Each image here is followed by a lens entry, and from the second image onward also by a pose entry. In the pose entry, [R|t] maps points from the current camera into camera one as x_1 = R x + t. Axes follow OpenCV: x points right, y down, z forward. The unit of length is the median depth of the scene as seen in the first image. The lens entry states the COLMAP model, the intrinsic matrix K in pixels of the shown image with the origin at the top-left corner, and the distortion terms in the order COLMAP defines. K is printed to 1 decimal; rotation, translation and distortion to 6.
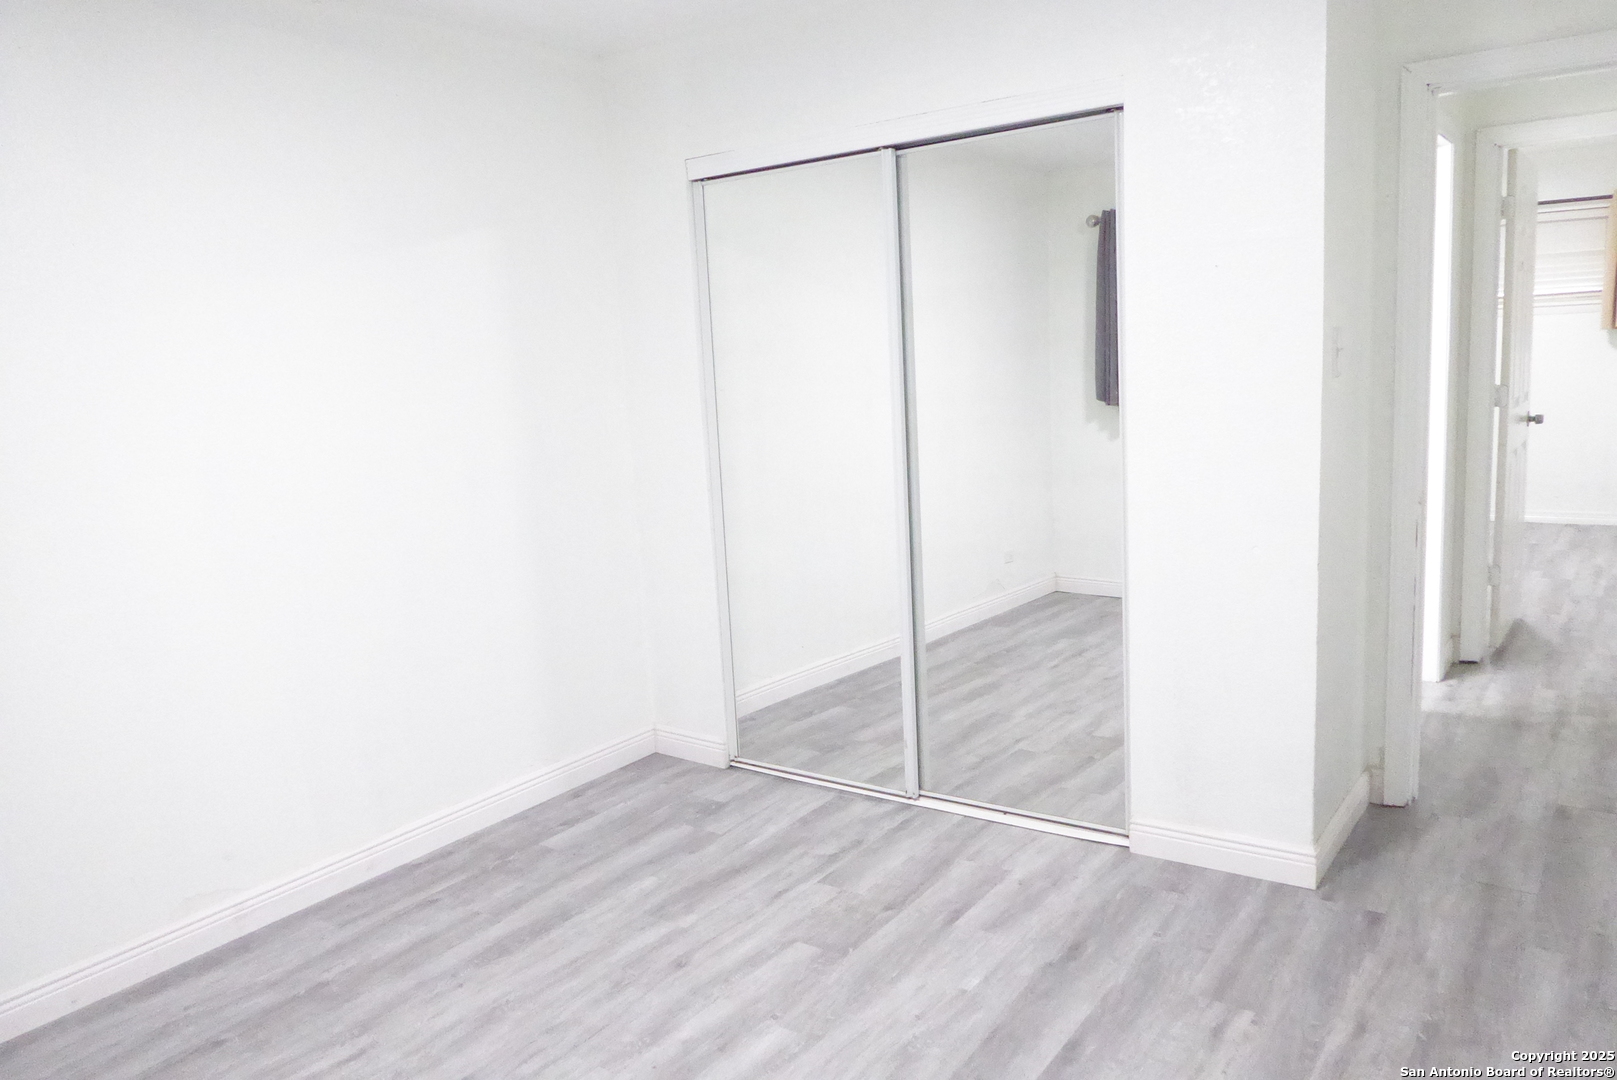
lens RADIAL K [[1174.6, 0, 805.9], [0, 1174.6, 540.6], [0, 0, 1]] dist [-0.006730, 0.001851]
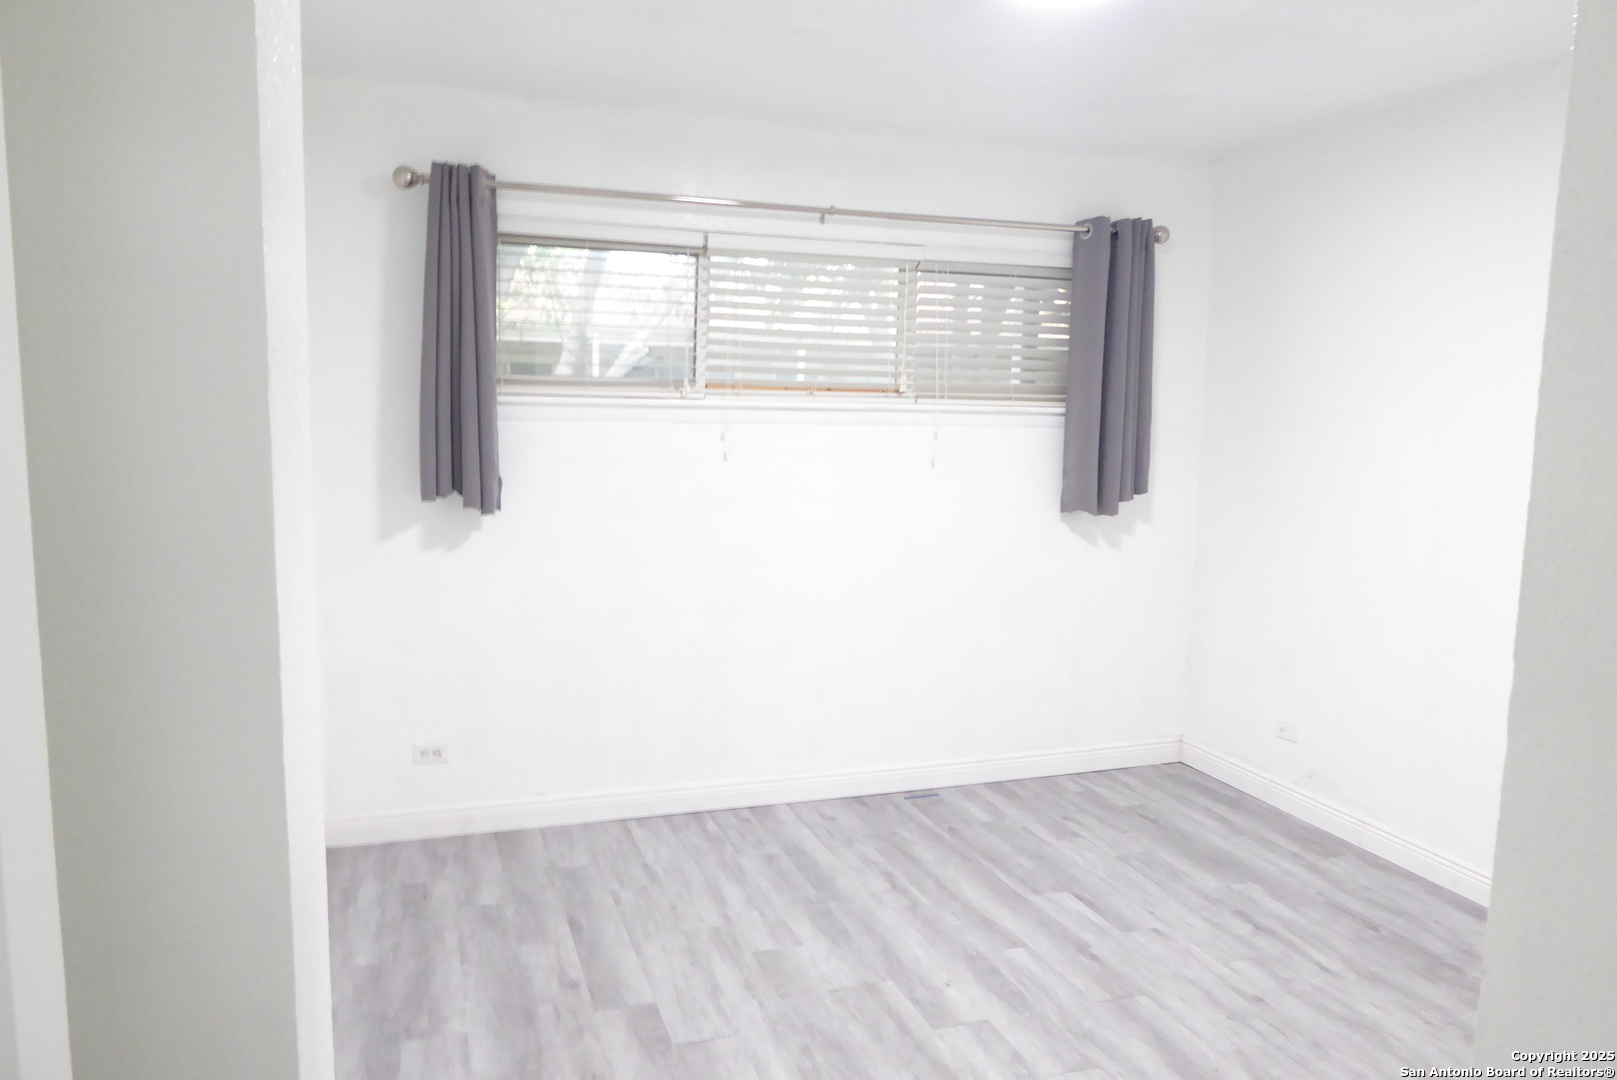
lens RADIAL K [[1174.6, 0, 806.8], [0, 1174.6, 540.5], [0, 0, 1]] dist [-0.006730, 0.001851]
pose [[-0.582987, 0.128902, -0.802191, 0.824249], [-0.120910, 0.962576, 0.242544, -0.210589], [0.803435, 0.238393, -0.545584, 1.101264]]
